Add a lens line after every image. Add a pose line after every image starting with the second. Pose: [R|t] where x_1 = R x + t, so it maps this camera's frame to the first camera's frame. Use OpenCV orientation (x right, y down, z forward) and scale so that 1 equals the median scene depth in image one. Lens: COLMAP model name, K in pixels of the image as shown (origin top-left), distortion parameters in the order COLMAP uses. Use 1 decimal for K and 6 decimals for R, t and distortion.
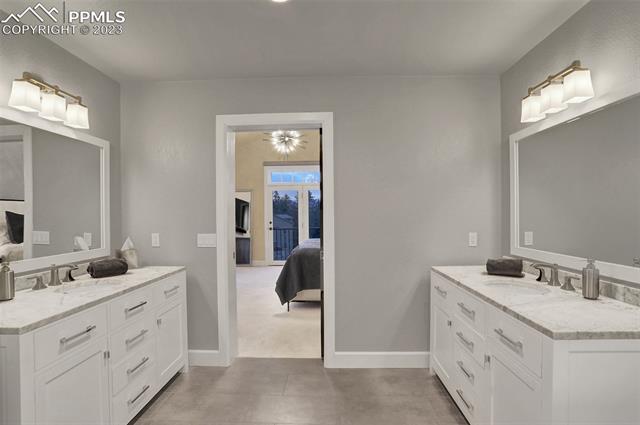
lens RADIAL K [[317.7, 0, 318.1], [0, 317.7, 214.5], [0, 0, 1]] dist [-0.043150, 0.008713]
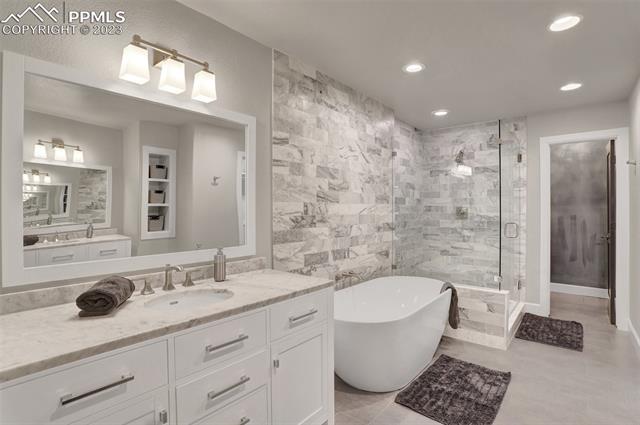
lens RADIAL K [[317.7, 0, 326.2], [0, 317.7, 205.6], [0, 0, 1]] dist [-0.043150, 0.008713]
pose [[0.785113, -0.001843, -0.619350, -0.004514], [-0.004361, 0.999954, -0.008504, 0.007633], [0.619337, 0.009377, 0.785069, 0.534345]]
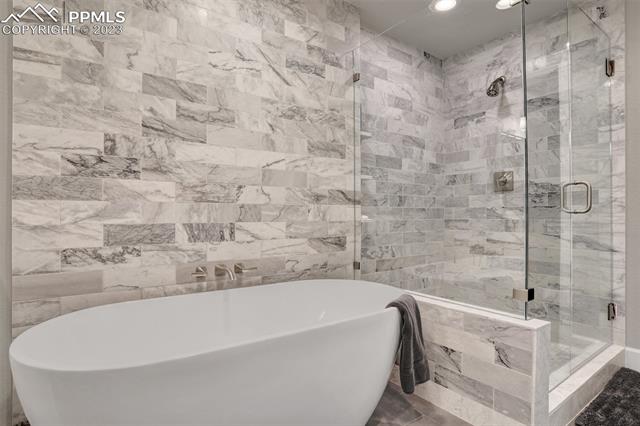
lens RADIAL K [[337.9, 0, 320.5], [0, 337.9, 209.7], [0, 0, 1]] dist [-0.050037, 0.017535]
pose [[0.589486, -0.006043, -0.807756, 0.034450], [-0.003429, 0.999944, -0.009983, 0.152108], [0.807771, 0.008655, 0.589432, 1.352199]]
